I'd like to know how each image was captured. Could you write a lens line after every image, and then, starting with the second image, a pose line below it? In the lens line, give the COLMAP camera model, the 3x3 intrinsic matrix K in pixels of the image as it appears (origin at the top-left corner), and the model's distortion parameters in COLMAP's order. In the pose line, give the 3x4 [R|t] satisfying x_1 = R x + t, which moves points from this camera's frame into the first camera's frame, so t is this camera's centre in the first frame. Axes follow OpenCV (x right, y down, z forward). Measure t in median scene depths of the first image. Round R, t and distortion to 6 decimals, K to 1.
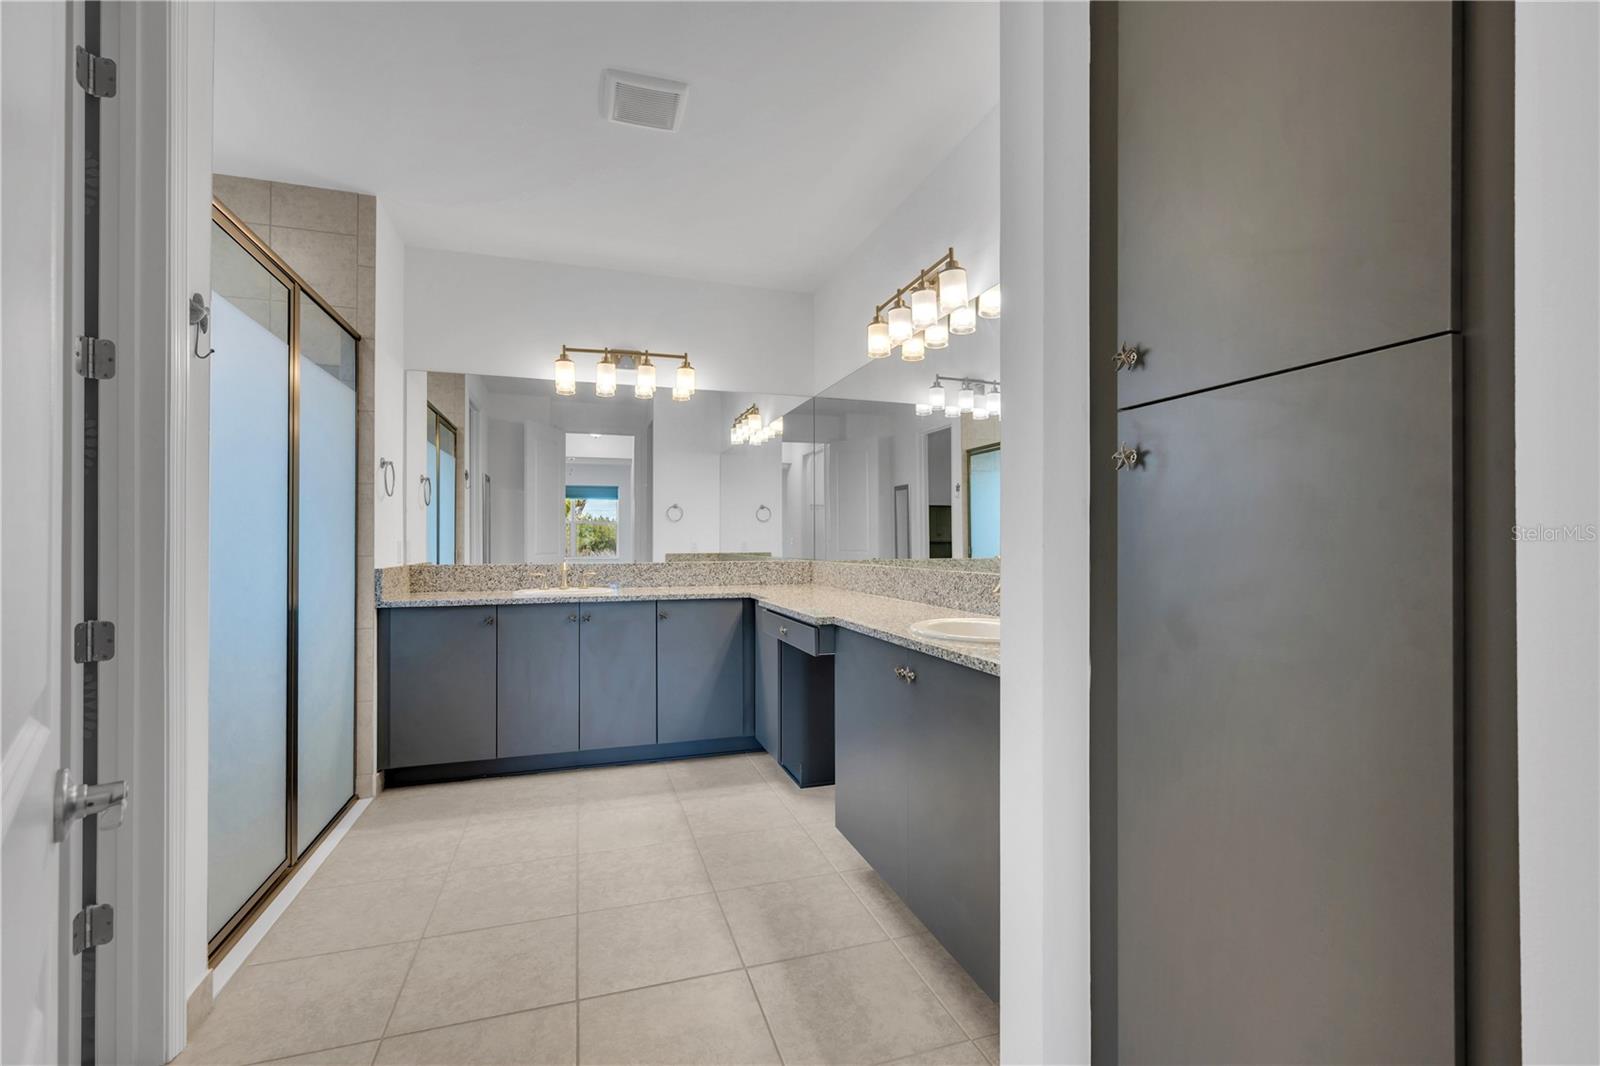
lens RADIAL K [[694.2, 0, 800.0], [0, 694.2, 533.0], [0, 0, 1]] dist [0.000907, 0.000042]
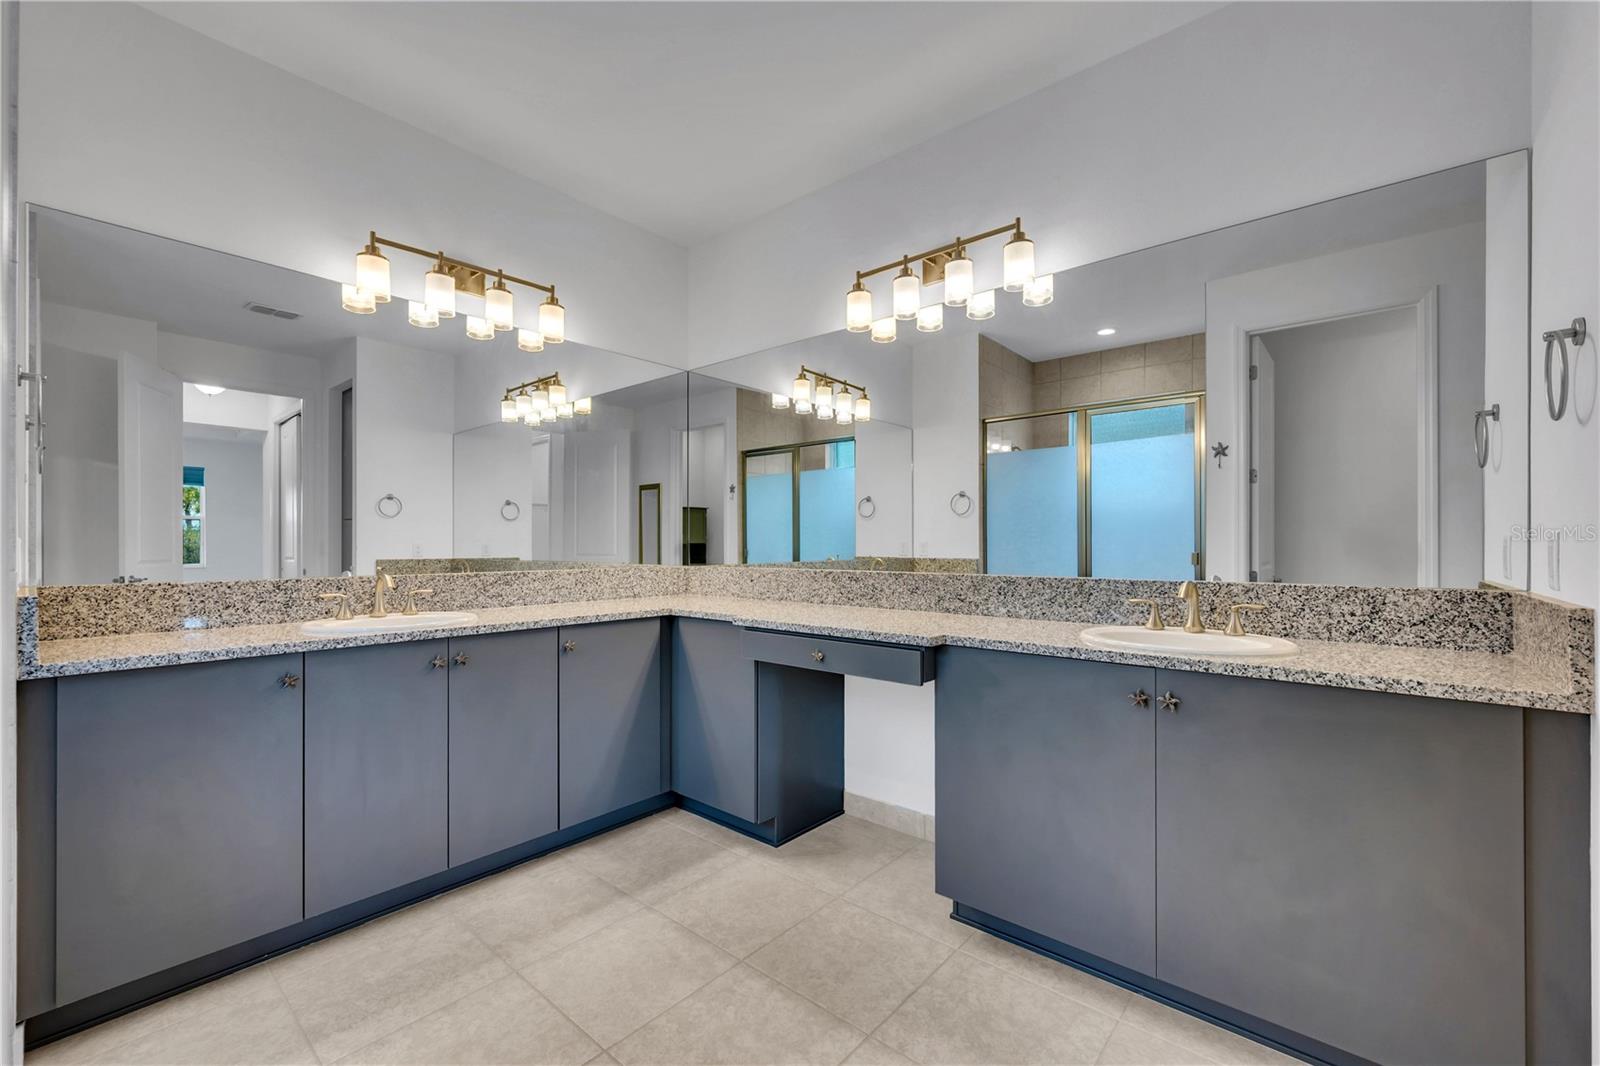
lens RADIAL K [[665.6, 0, 799.7], [0, 665.6, 541.8], [0, 0, 1]] dist [0.000476, 0.000020]
pose [[0.852526, 0.004310, 0.522668, -0.337669], [-0.007873, 0.999958, 0.004596, 0.006629], [-0.522626, -0.008033, 0.852524, 0.289207]]
